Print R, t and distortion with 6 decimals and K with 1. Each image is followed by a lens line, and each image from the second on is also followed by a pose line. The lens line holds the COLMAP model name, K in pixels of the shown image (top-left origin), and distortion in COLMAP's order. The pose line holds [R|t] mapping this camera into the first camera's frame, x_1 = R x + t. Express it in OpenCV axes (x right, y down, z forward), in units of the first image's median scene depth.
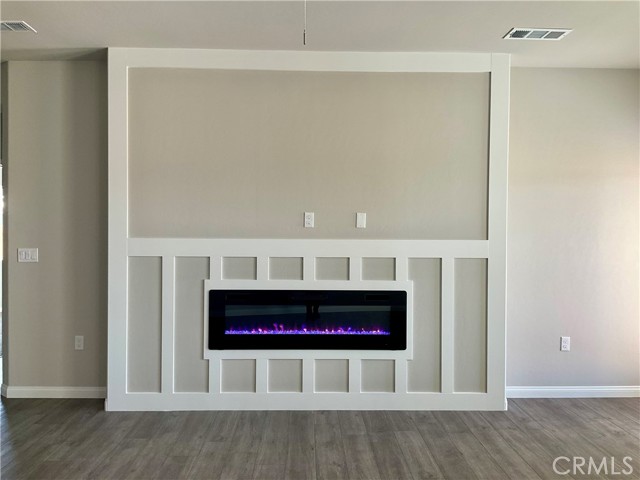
lens RADIAL K [[529.8, 0, 322.2], [0, 529.8, 240.5], [0, 0, 1]] dist [0.098088, -0.168802]
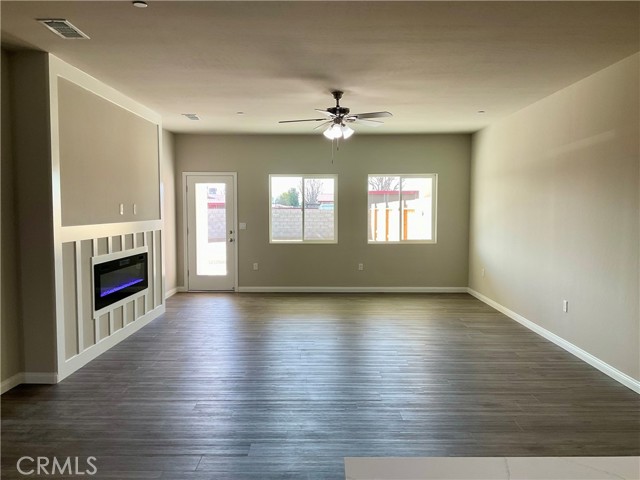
lens RADIAL K [[529.8, 0, 322.2], [0, 529.8, 240.5], [0, 0, 1]] dist [0.098088, -0.168802]
pose [[0.036915, -0.068585, 0.996962, -1.471986], [0.014678, 0.997572, 0.068083, -0.045763], [-0.999211, 0.012120, 0.037832, 0.399627]]
